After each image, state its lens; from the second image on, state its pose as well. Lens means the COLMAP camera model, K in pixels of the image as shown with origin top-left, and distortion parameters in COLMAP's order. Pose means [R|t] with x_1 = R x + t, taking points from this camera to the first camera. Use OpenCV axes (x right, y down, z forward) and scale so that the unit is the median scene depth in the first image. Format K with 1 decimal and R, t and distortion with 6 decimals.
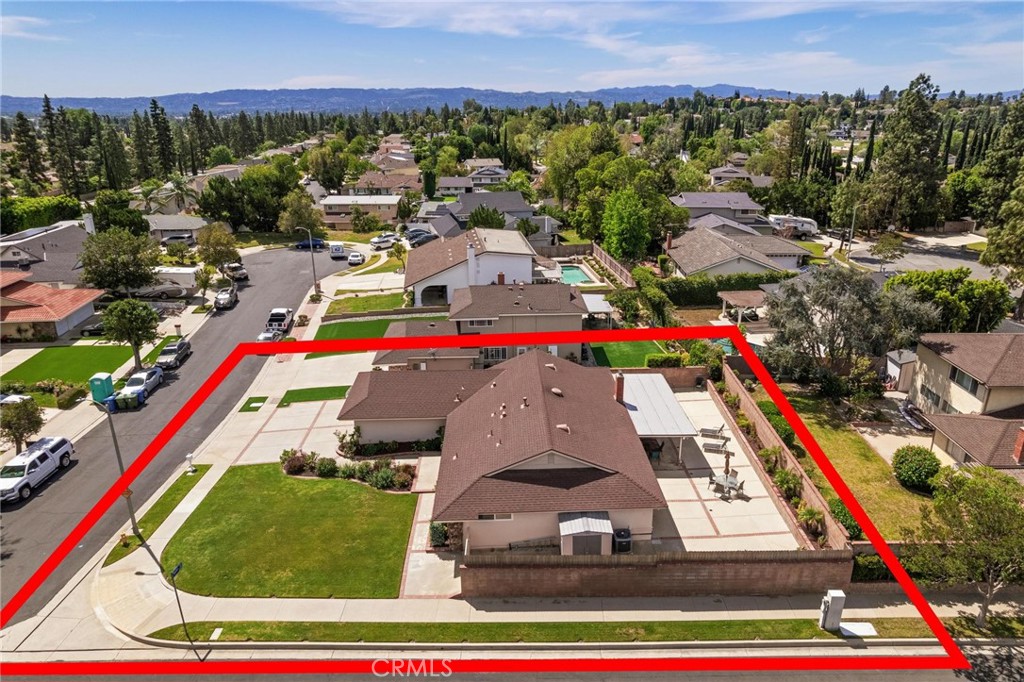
lens RADIAL K [[683.7, 0, 534.1], [0, 683.7, 337.2], [0, 0, 1]] dist [-0.082934, 0.074706]
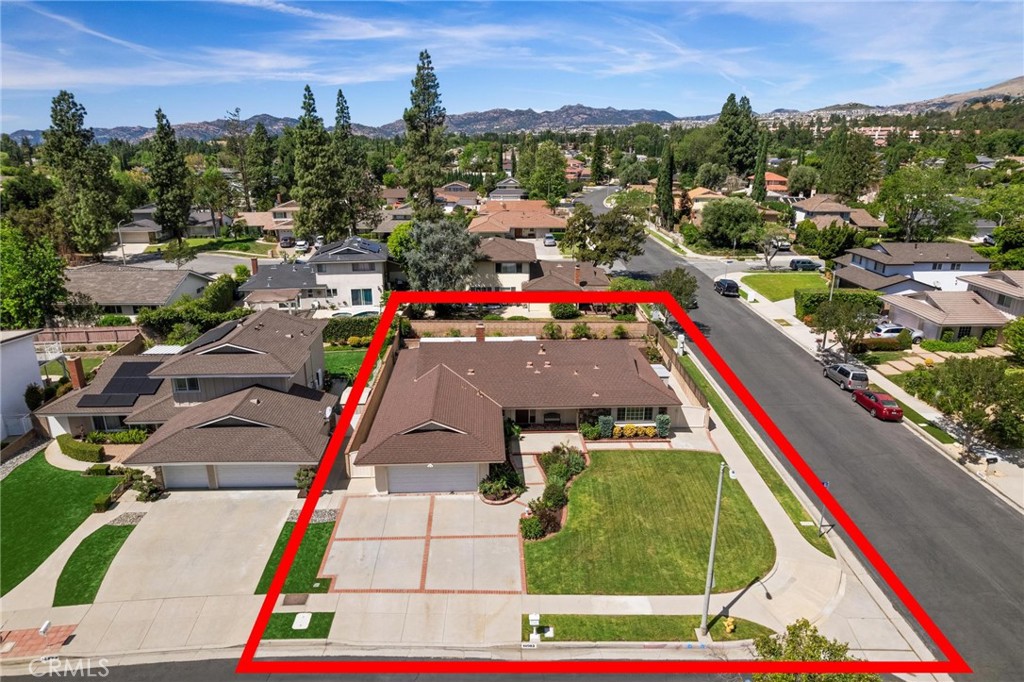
lens RADIAL K [[654.2, 0, 512.9], [0, 654.2, 348.0], [0, 0, 1]] dist [-0.079134, 0.072040]
pose [[0.005489, -0.302071, 0.953270, -1.048580], [0.331778, 0.899836, 0.283229, -0.230637], [-0.943341, 0.314720, 0.105160, 0.914614]]
